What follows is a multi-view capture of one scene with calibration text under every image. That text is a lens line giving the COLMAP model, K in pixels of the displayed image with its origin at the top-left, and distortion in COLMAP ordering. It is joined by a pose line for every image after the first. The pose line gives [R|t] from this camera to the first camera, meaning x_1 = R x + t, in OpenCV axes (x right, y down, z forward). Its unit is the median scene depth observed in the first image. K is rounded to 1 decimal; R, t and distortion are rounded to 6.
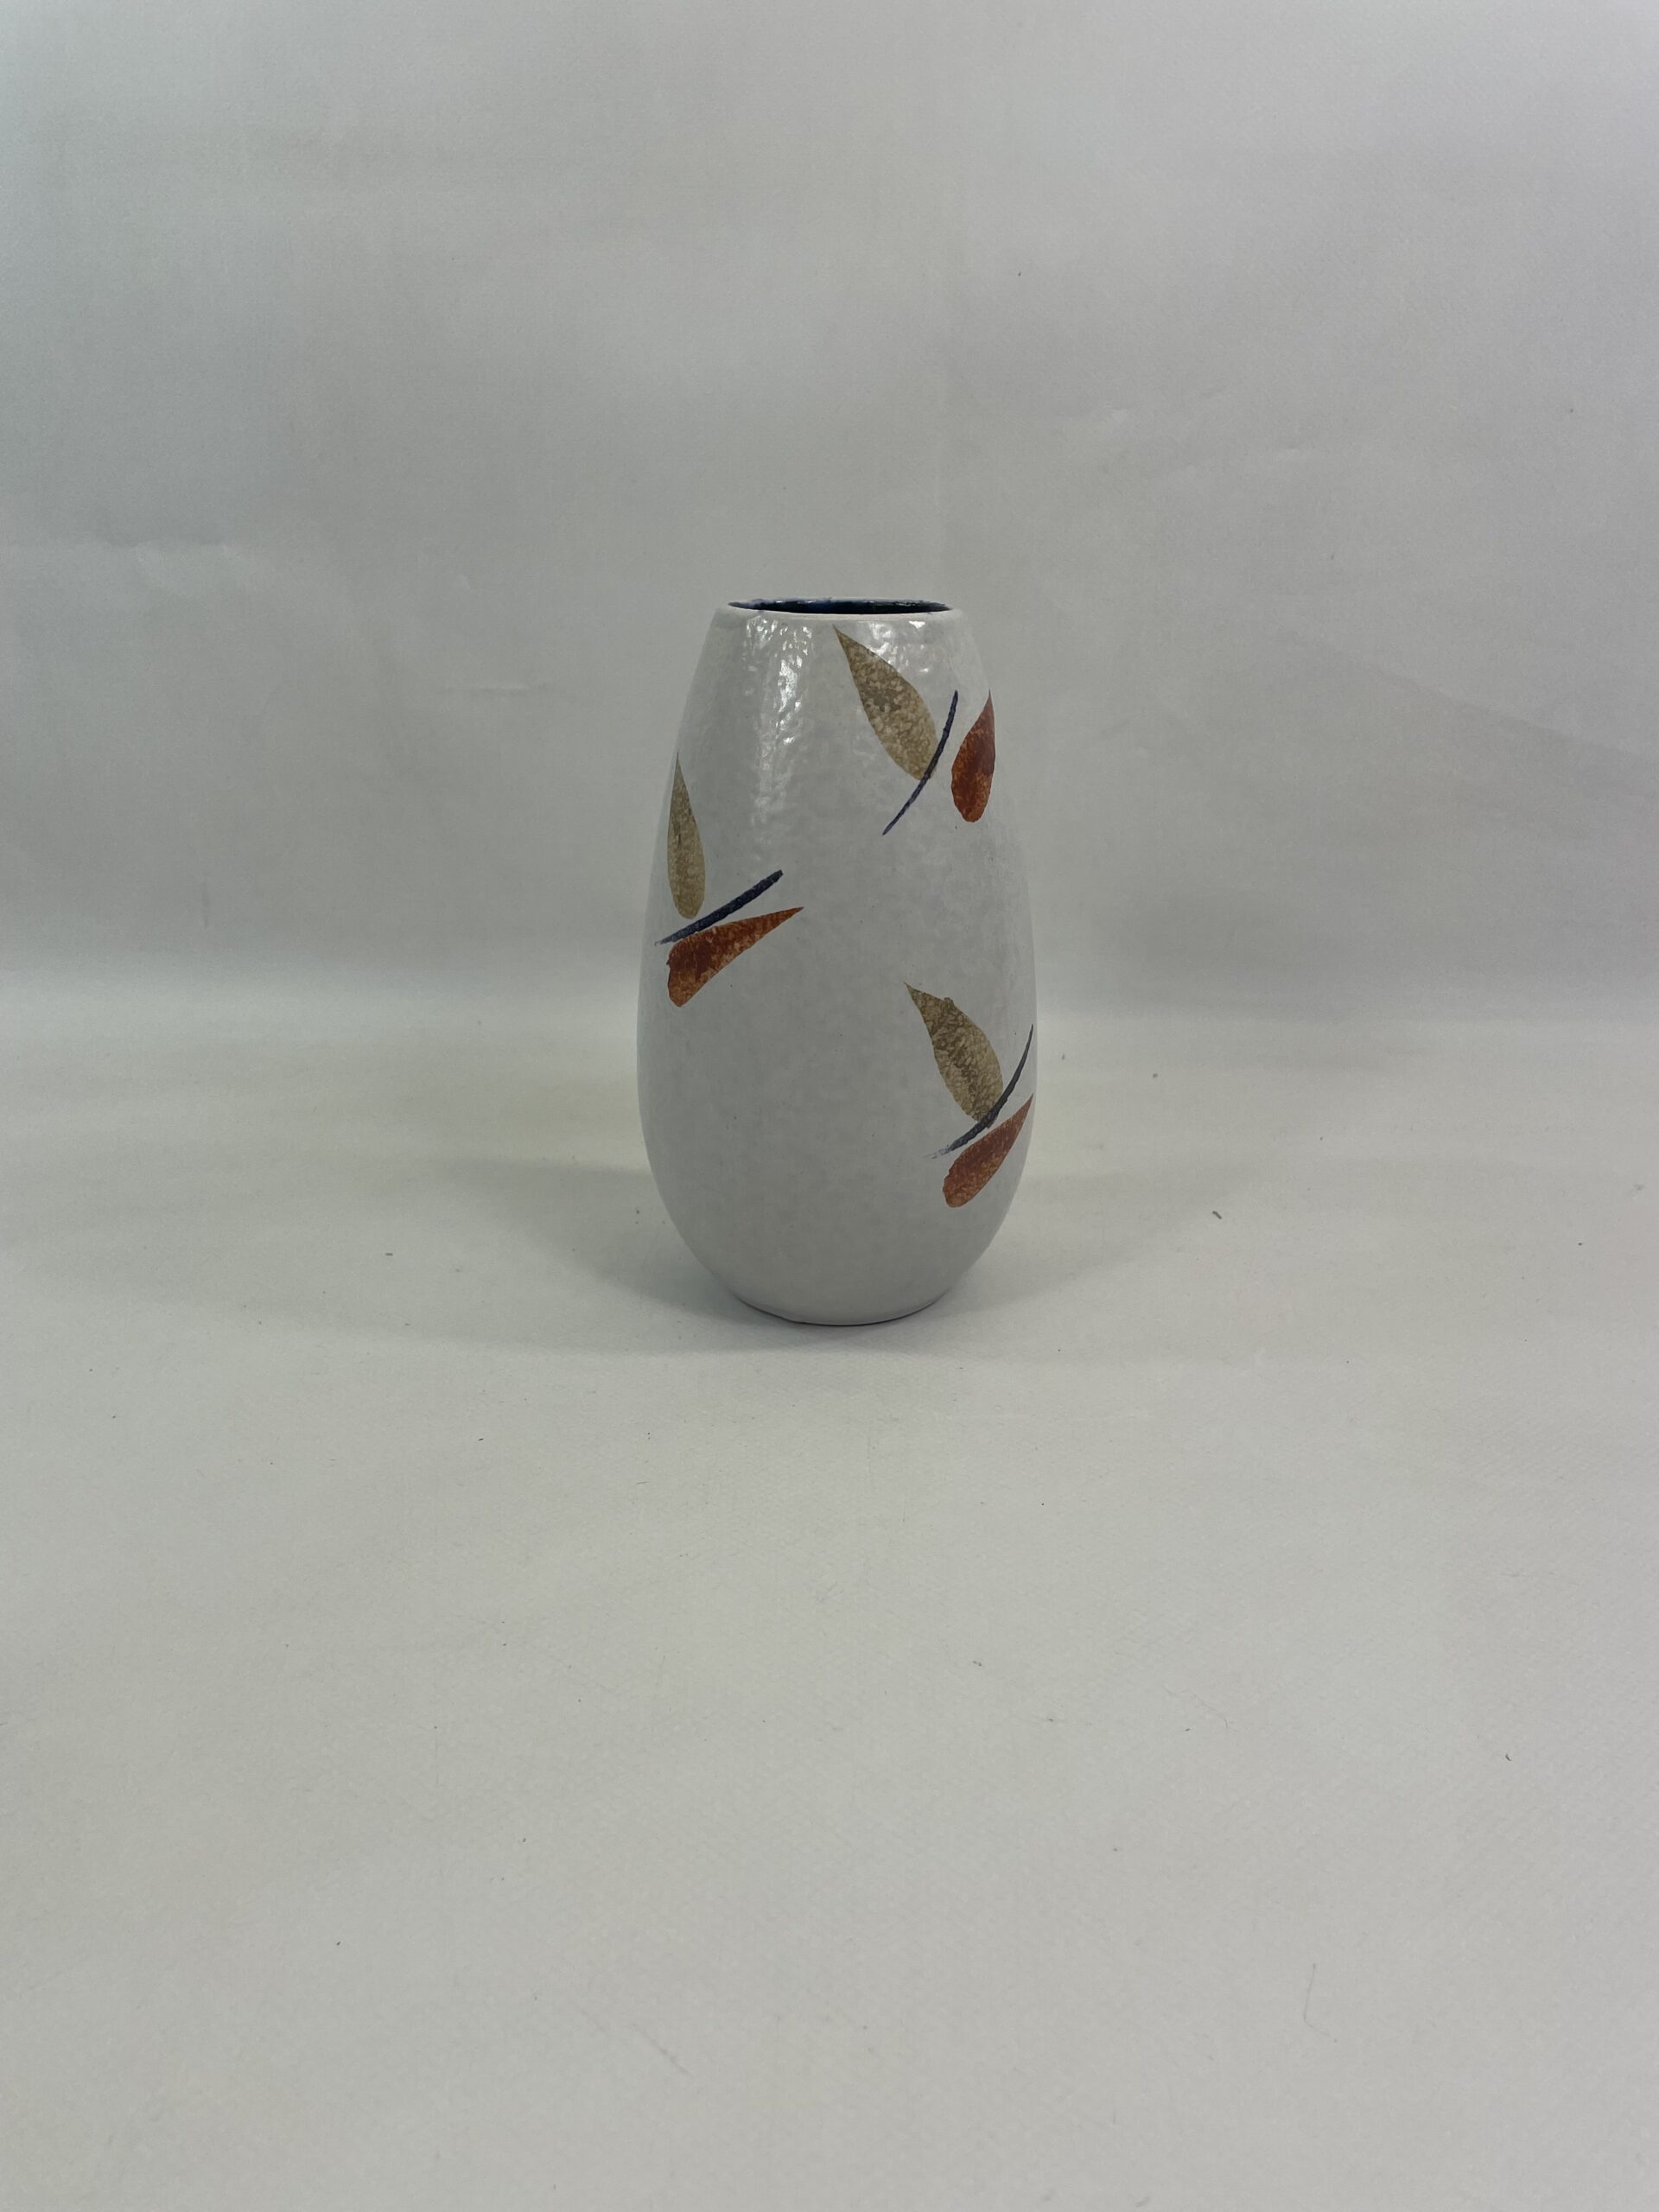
lens RADIAL K [[1795.0, 0, 828.5], [0, 1795.0, 1112.3], [0, 0, 1]] dist [0.040699, -0.060741]
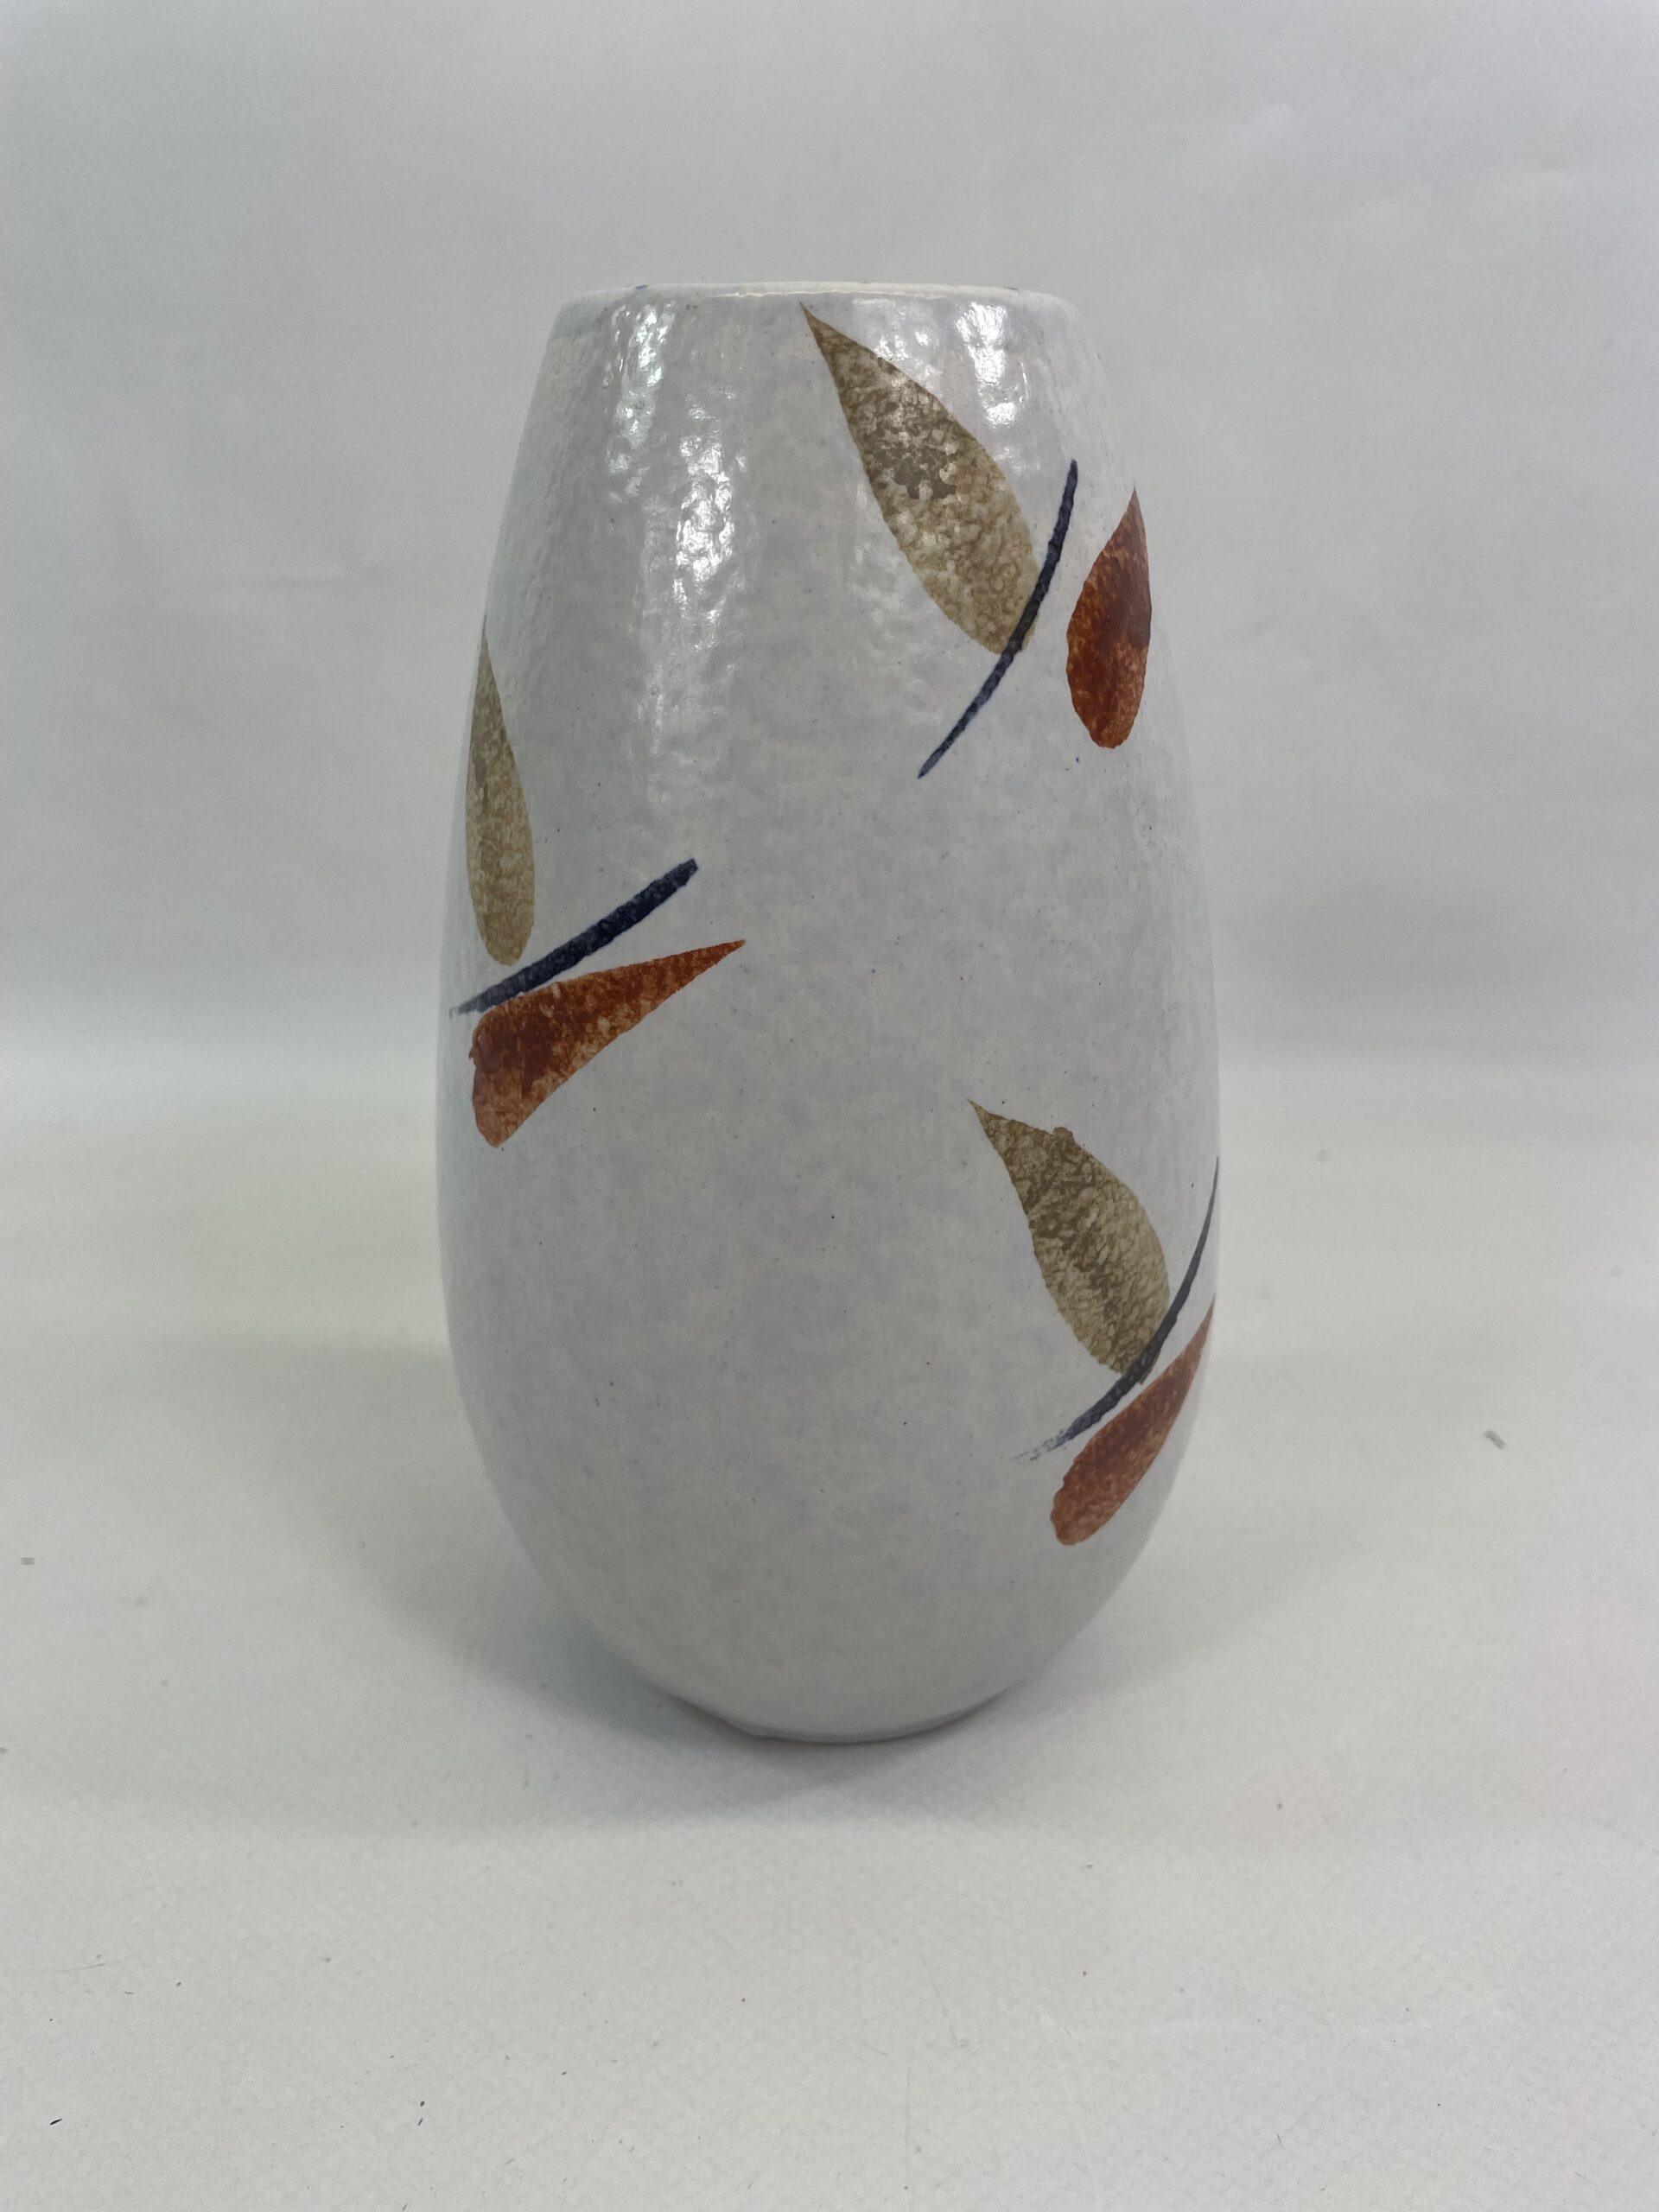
lens RADIAL K [[1795.0, 0, 833.1], [0, 1795.0, 1108.3], [0, 0, 1]] dist [0.040699, -0.060741]
pose [[0.999889, -0.014253, -0.004292, 0.009352], [0.014295, 0.999848, 0.009943, -0.074370], [0.004150, -0.010004, 0.999941, 0.535730]]
